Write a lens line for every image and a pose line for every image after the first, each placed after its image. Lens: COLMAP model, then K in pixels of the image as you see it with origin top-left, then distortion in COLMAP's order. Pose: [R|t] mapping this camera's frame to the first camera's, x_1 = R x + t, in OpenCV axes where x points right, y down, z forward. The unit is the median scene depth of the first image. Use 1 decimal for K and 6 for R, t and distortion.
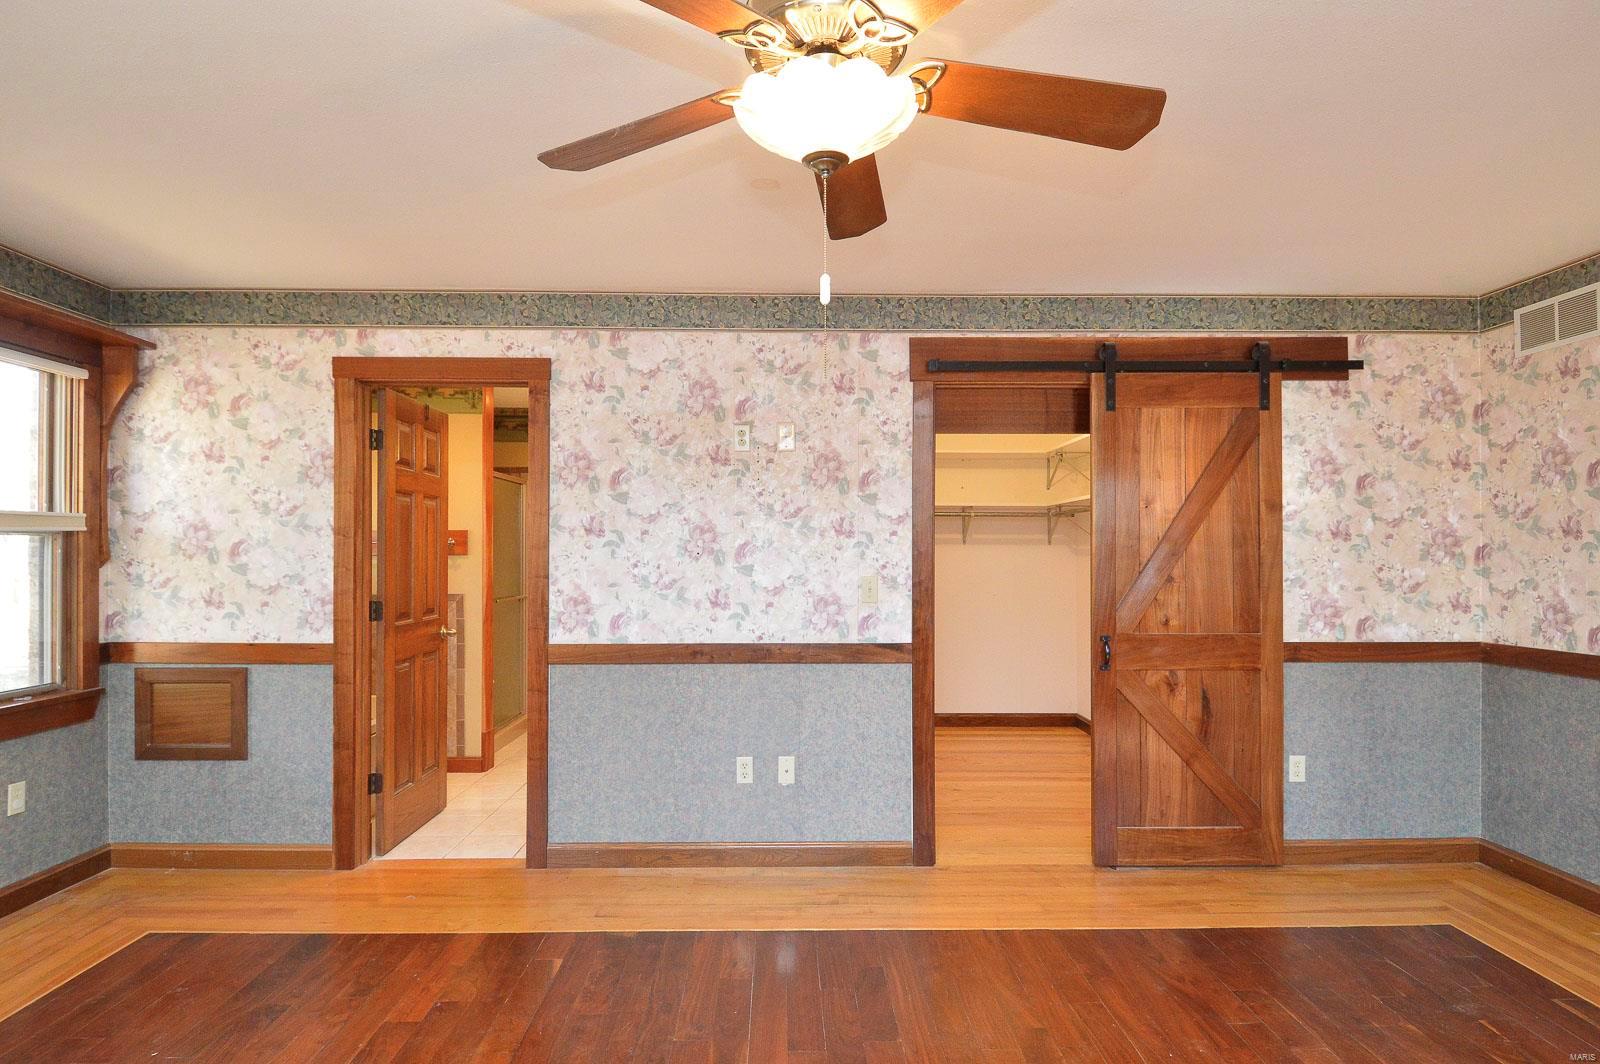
lens RADIAL K [[851.4, 0, 800.8], [0, 851.4, 543.5], [0, 0, 1]] dist [0.008596, -0.013313]
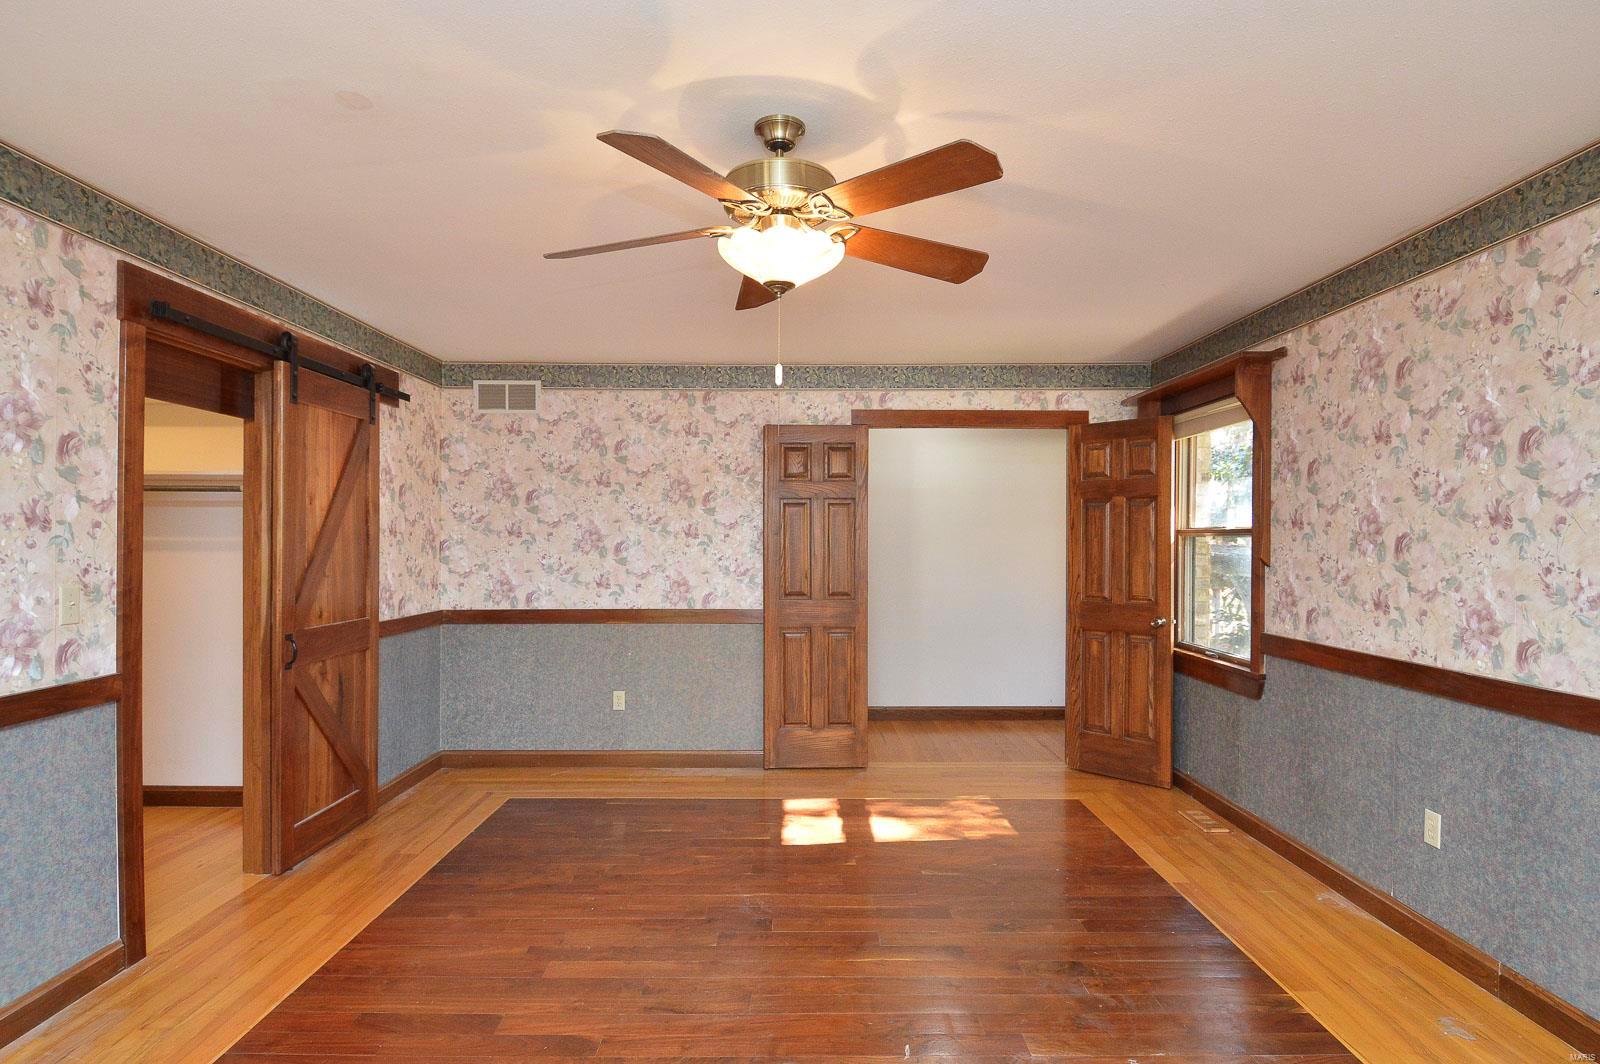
lens RADIAL K [[851.4, 0, 802.4], [0, 851.4, 536.0], [0, 0, 1]] dist [0.008596, -0.013313]
pose [[0.017362, 0.005119, 0.999836, -0.601424], [-0.015724, 0.999865, -0.004846, -0.007888], [-0.999726, -0.015638, 0.017440, 0.395527]]
